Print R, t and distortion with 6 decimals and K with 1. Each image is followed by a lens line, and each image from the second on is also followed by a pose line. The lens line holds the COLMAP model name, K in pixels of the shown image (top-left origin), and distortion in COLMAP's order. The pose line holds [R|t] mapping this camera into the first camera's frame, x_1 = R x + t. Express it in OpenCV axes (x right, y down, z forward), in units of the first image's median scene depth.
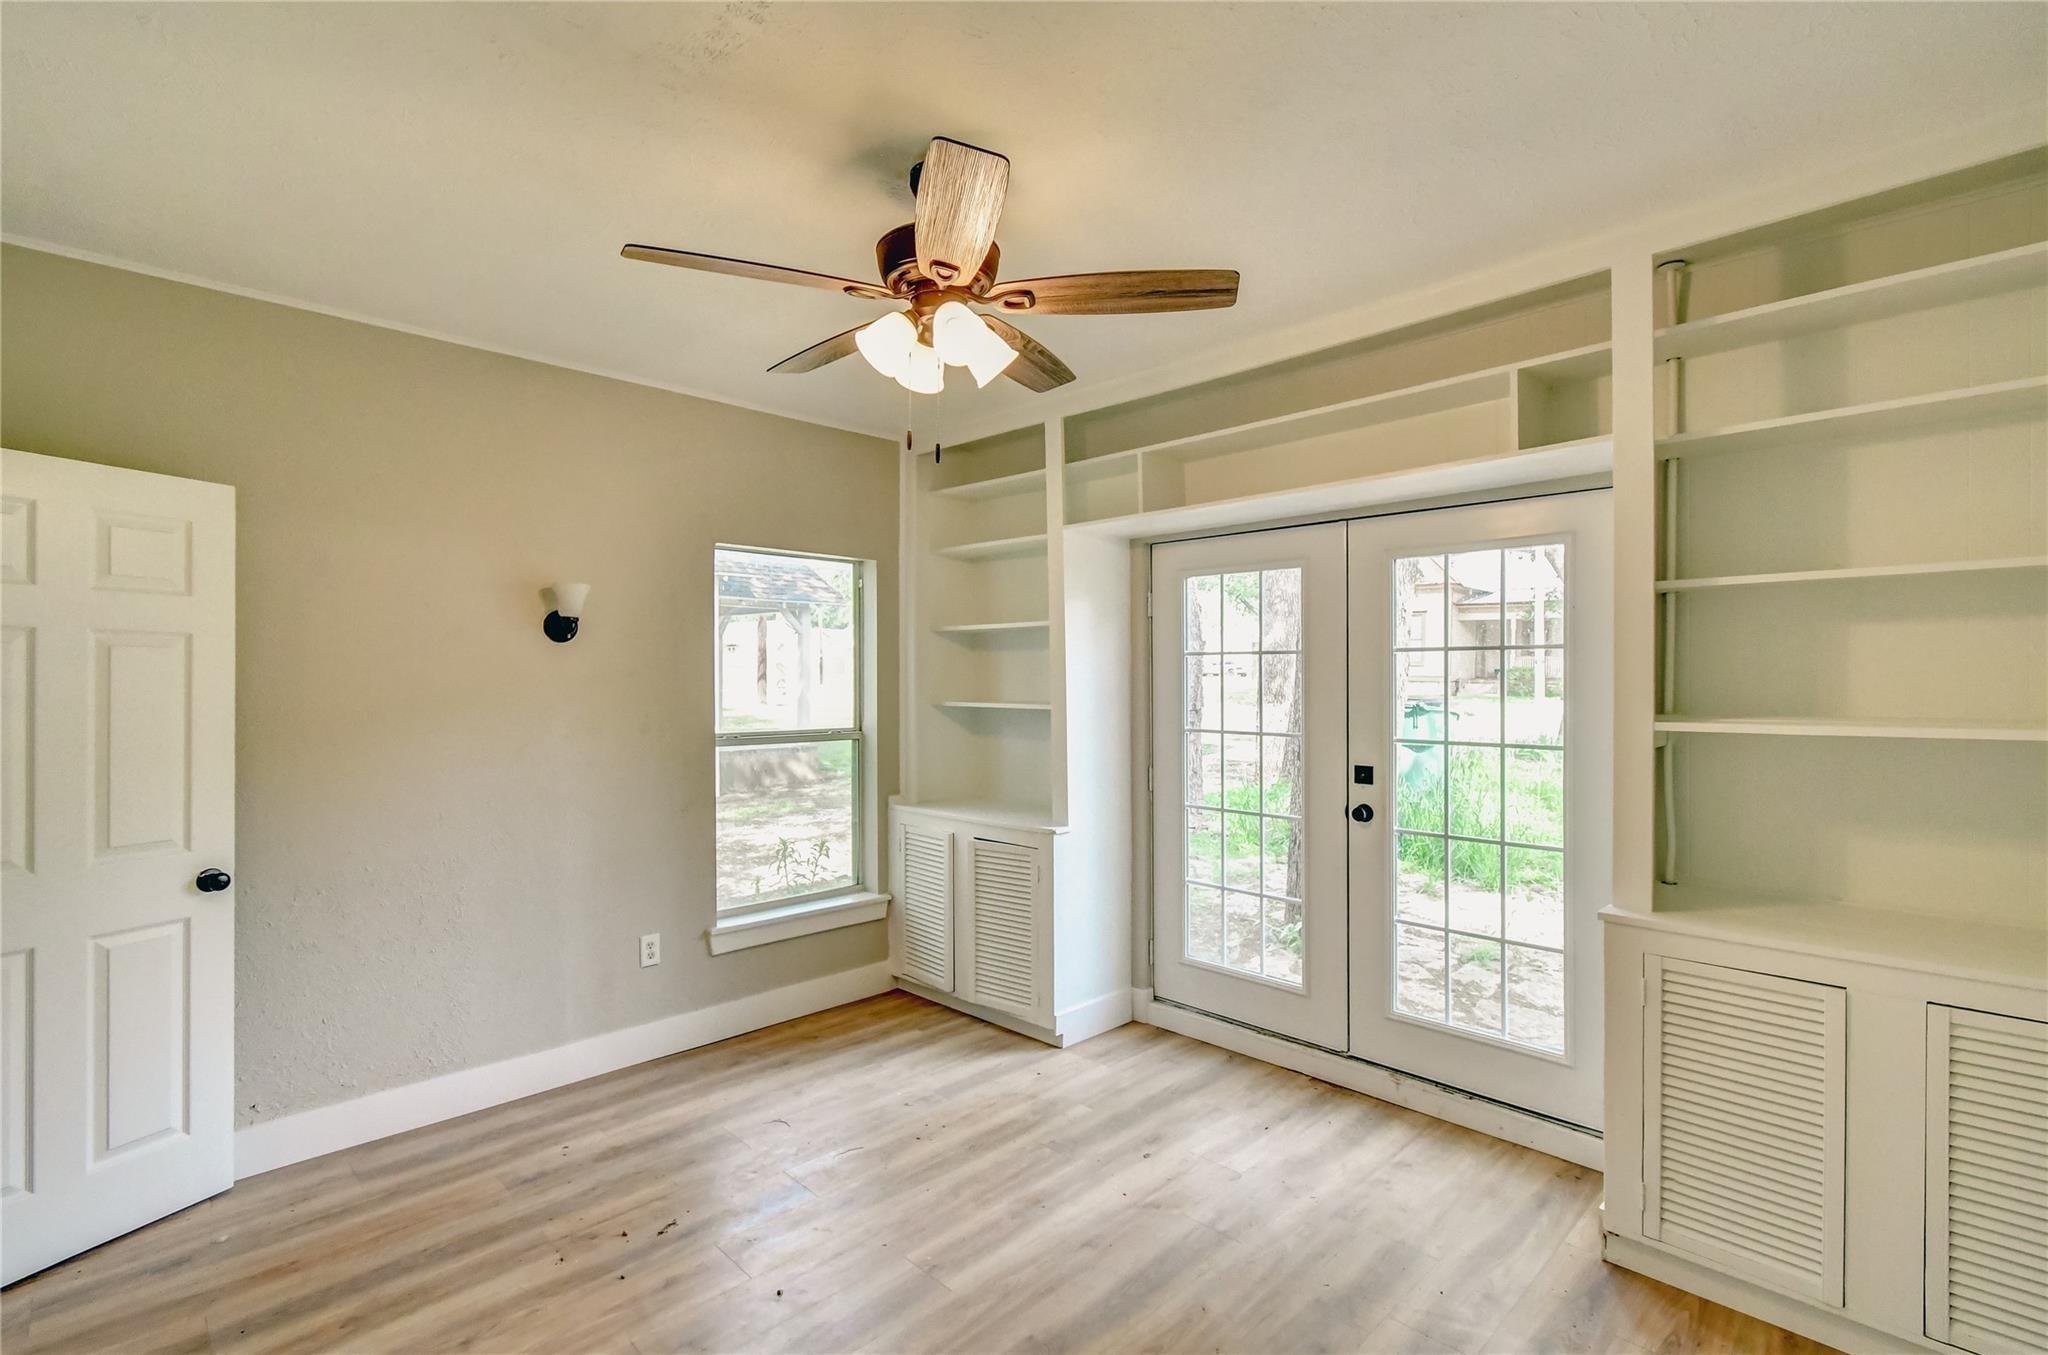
lens RADIAL K [[913.5, 0, 1032.6], [0, 913.5, 686.6], [0, 0, 1]] dist [0.009154, -0.002648]
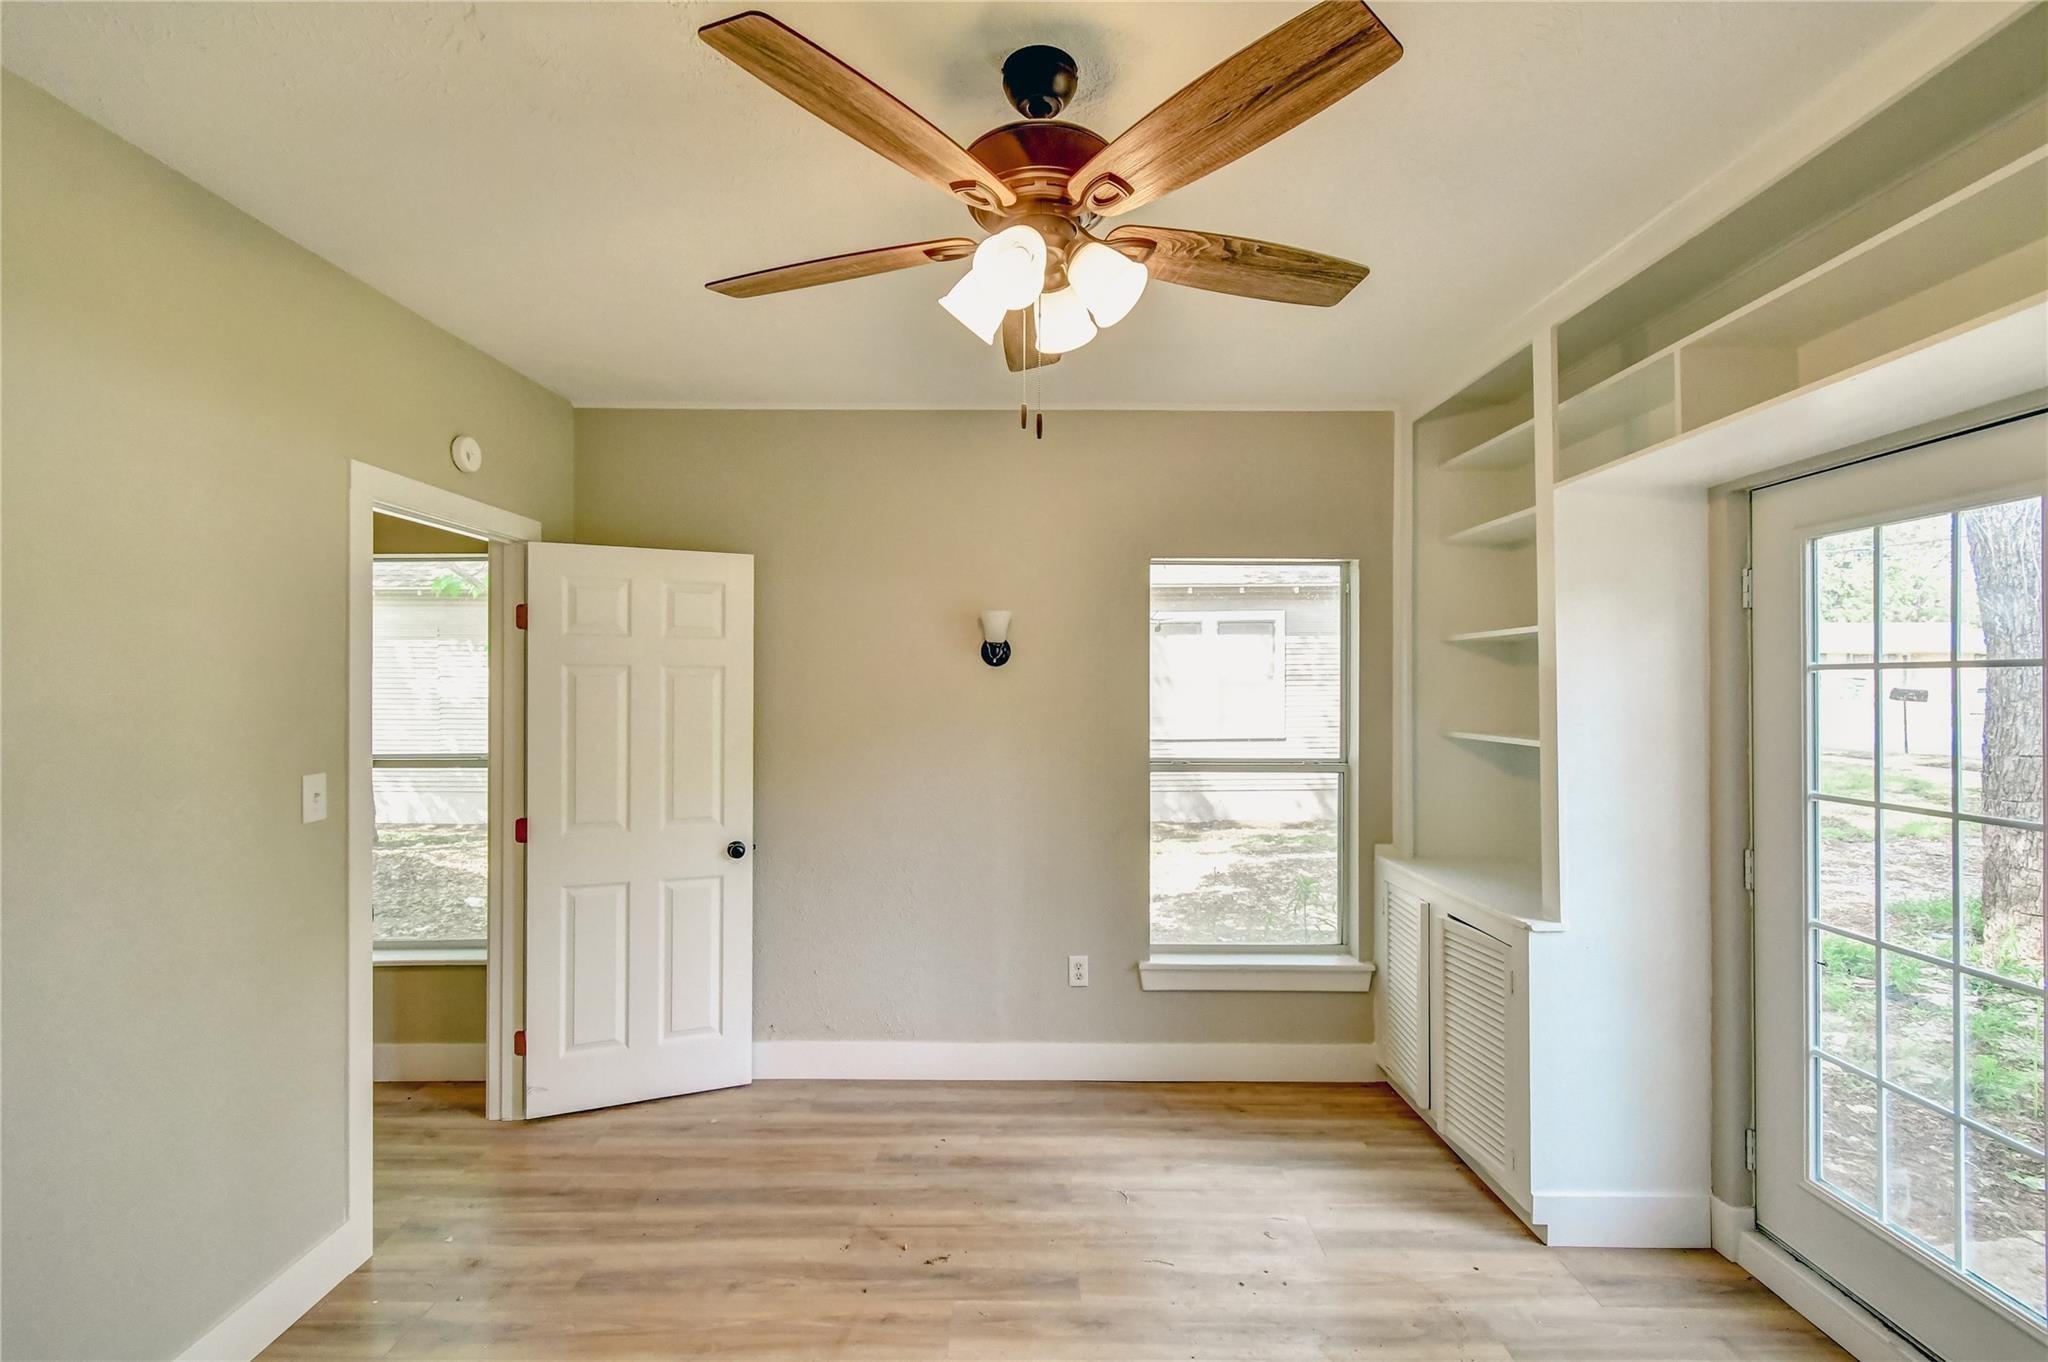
lens RADIAL K [[913.5, 0, 985.6], [0, 913.5, 691.8], [0, 0, 1]] dist [0.009154, -0.002648]
pose [[0.714460, 0.003100, -0.699670, 0.210519], [-0.010790, 0.999920, -0.006587, -0.010233], [0.699593, 0.012255, 0.714436, 0.207874]]
